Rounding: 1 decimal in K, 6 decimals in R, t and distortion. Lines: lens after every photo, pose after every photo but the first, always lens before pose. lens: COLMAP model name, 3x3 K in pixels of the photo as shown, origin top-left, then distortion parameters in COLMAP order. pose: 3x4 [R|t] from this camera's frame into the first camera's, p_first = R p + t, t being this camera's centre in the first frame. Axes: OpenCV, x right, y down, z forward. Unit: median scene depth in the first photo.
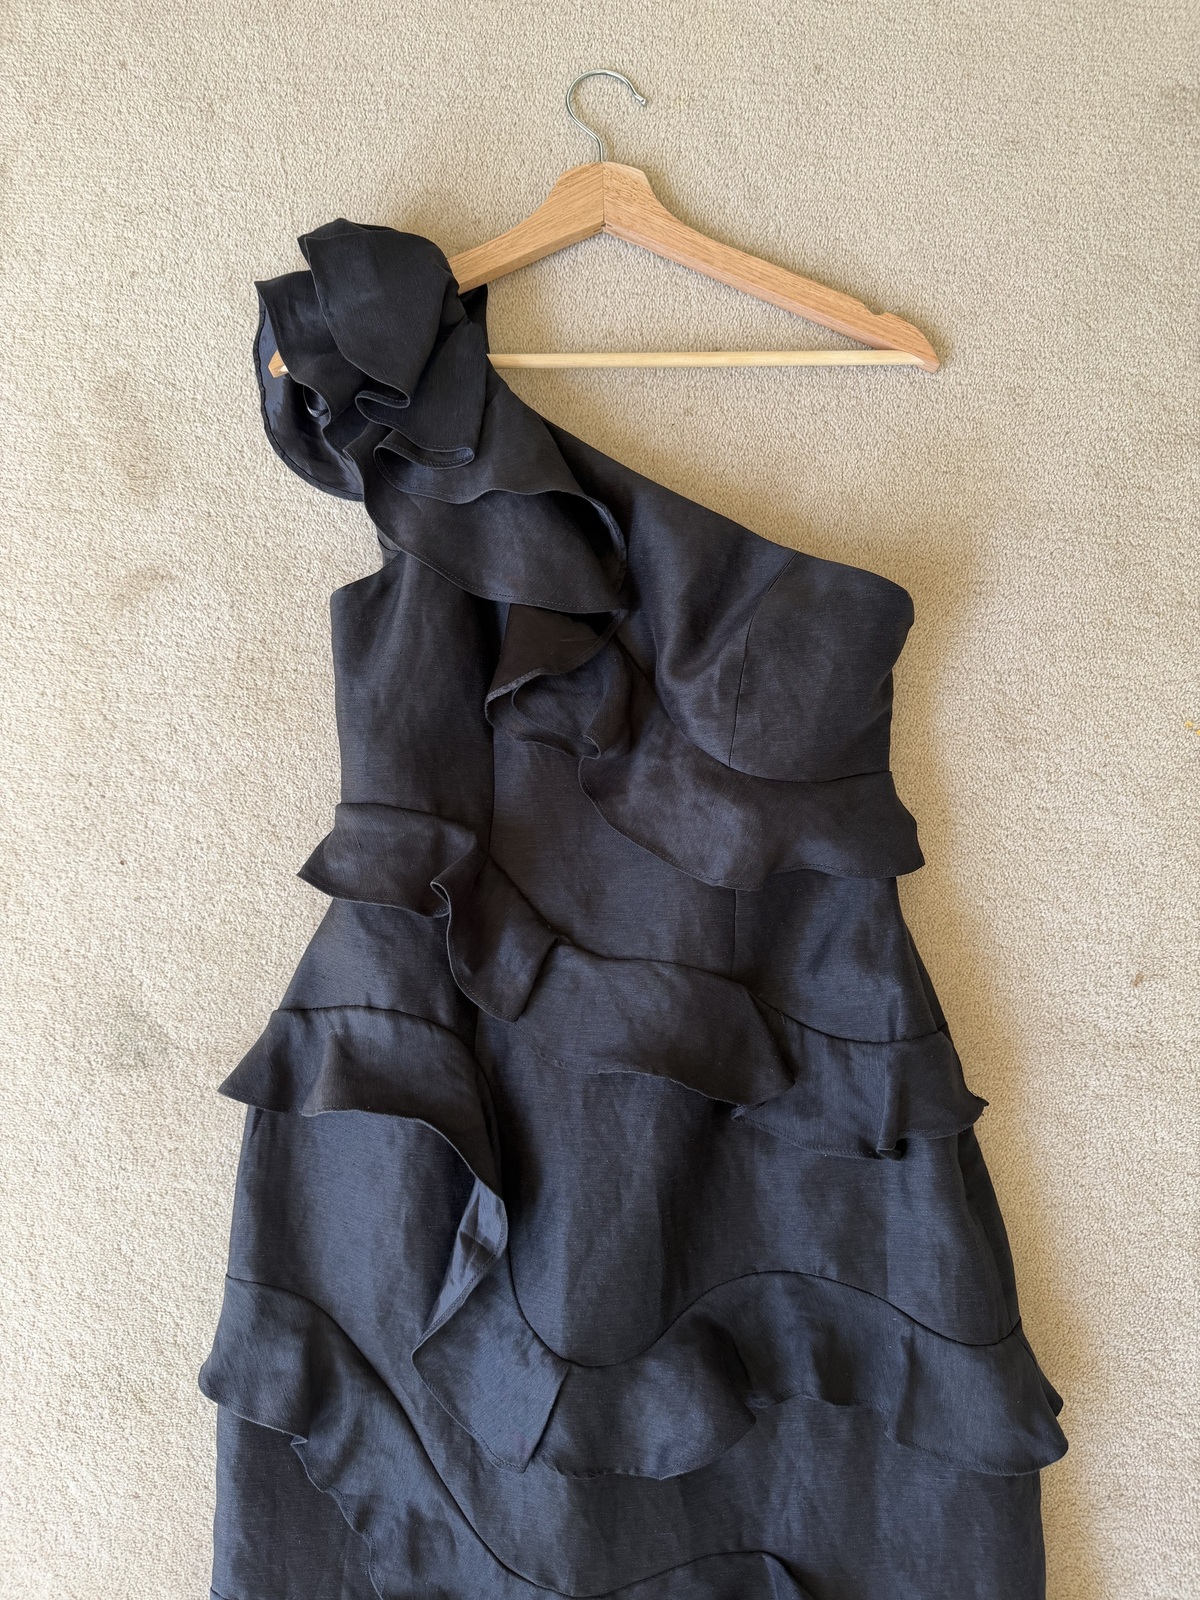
lens RADIAL K [[1128.8, 0, 606.6], [0, 1128.8, 810.1], [0, 0, 1]] dist [0.128701, -0.214581]
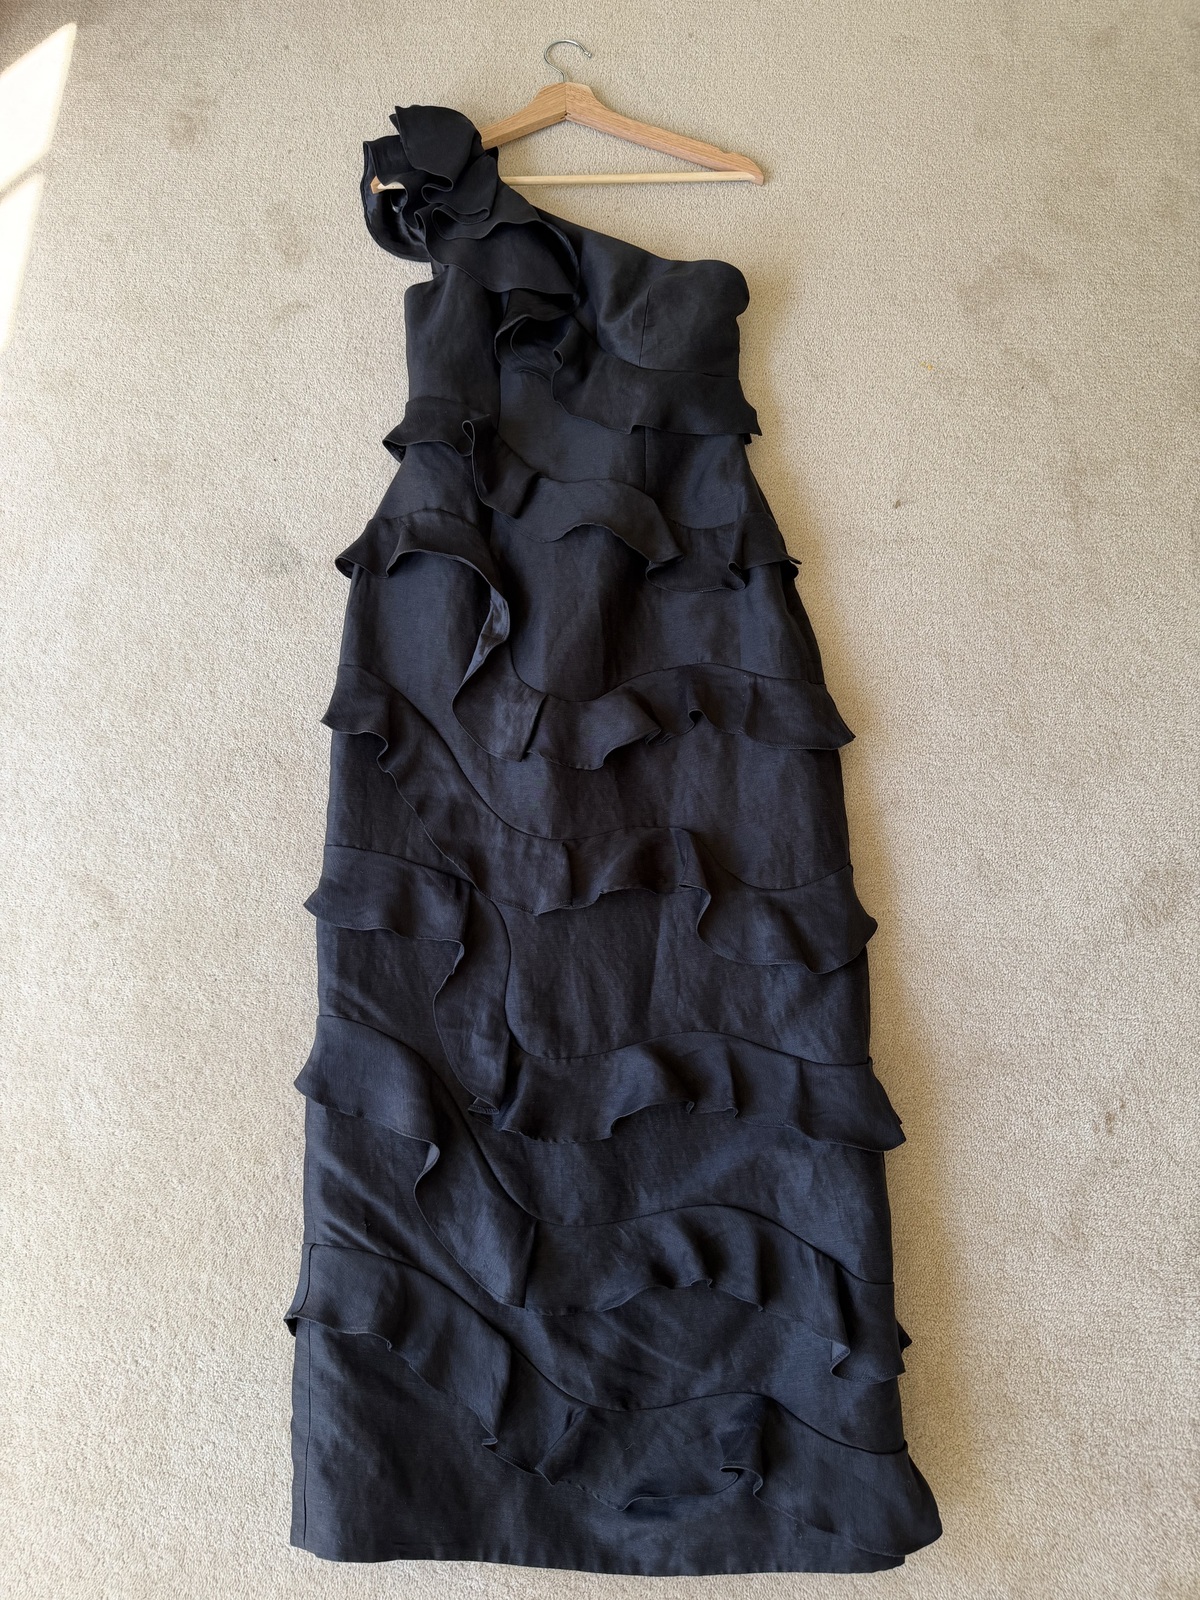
lens RADIAL K [[1128.8, 0, 606.6], [0, 1128.8, 810.1], [0, 0, 1]] dist [0.128701, -0.214581]
pose [[0.999749, -0.017188, -0.014369, 0.070998], [0.014405, 0.984410, -0.175298, 0.894414], [0.017158, 0.175047, 0.984411, -0.554805]]
